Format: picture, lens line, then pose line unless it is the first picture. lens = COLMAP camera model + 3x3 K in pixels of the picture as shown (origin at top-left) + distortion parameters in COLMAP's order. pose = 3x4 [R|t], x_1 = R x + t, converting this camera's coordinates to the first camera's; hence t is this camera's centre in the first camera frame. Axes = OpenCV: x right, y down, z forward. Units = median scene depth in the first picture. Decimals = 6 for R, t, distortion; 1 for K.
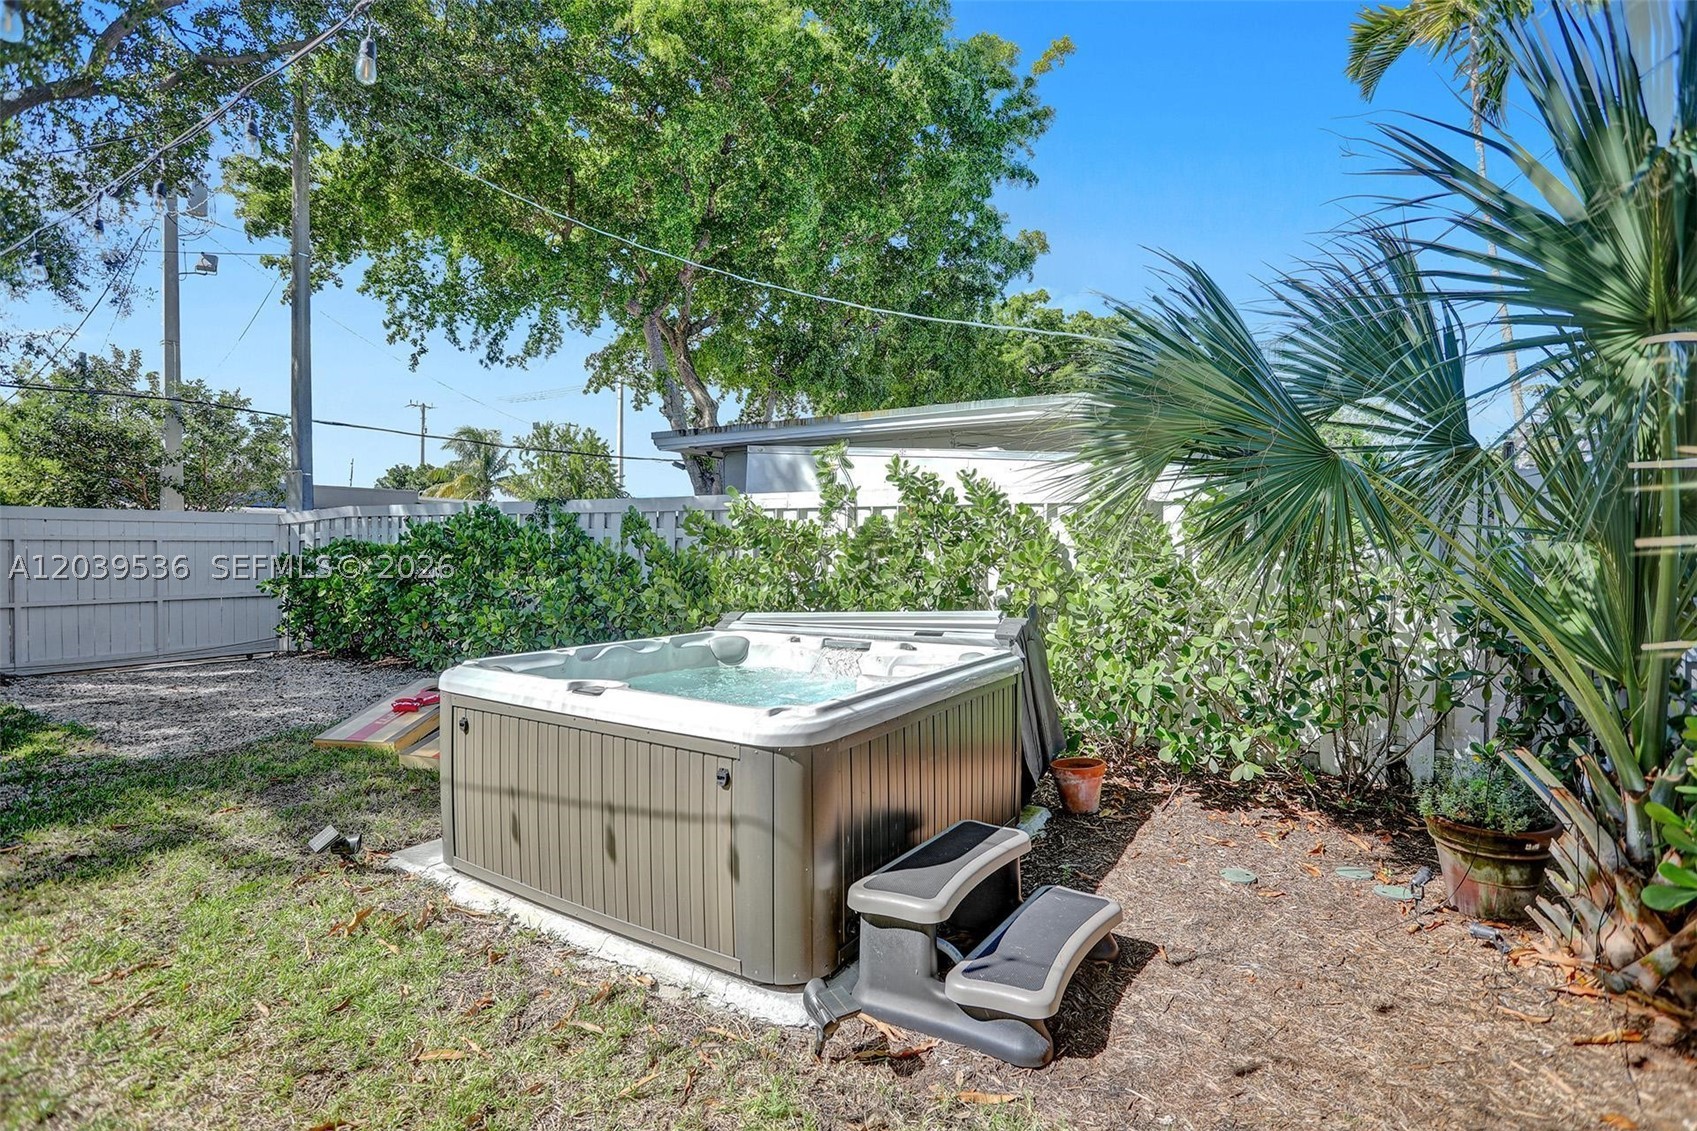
lens RADIAL K [[858.8, 0, 843.2], [0, 858.8, 549.7], [0, 0, 1]] dist [-0.034935, -0.000005]
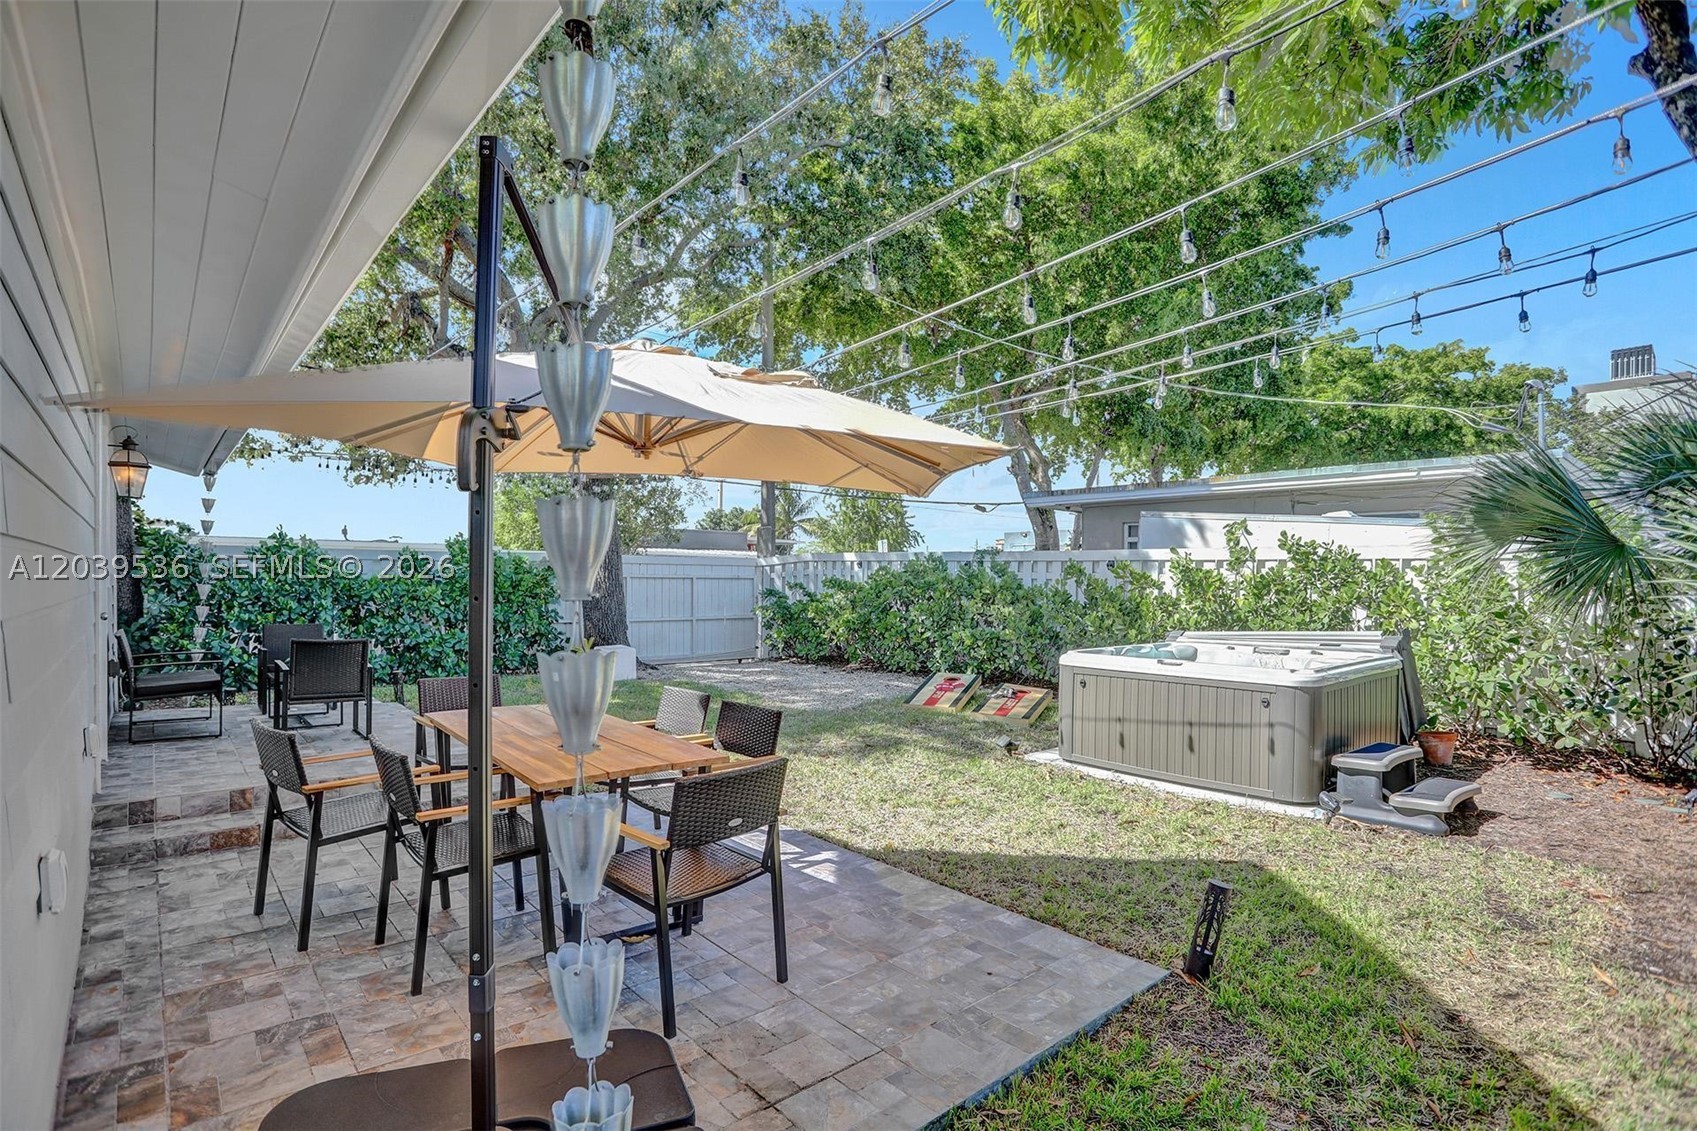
lens RADIAL K [[848.9, 0, 858.0], [0, 848.9, 580.2], [0, 0, 1]] dist [-0.003476, -0.000163]
pose [[0.961631, 0.004483, -0.274310, -0.297687], [-0.005256, 0.999984, -0.002082, -0.013861], [0.274296, 0.003444, 0.961639, -0.722983]]
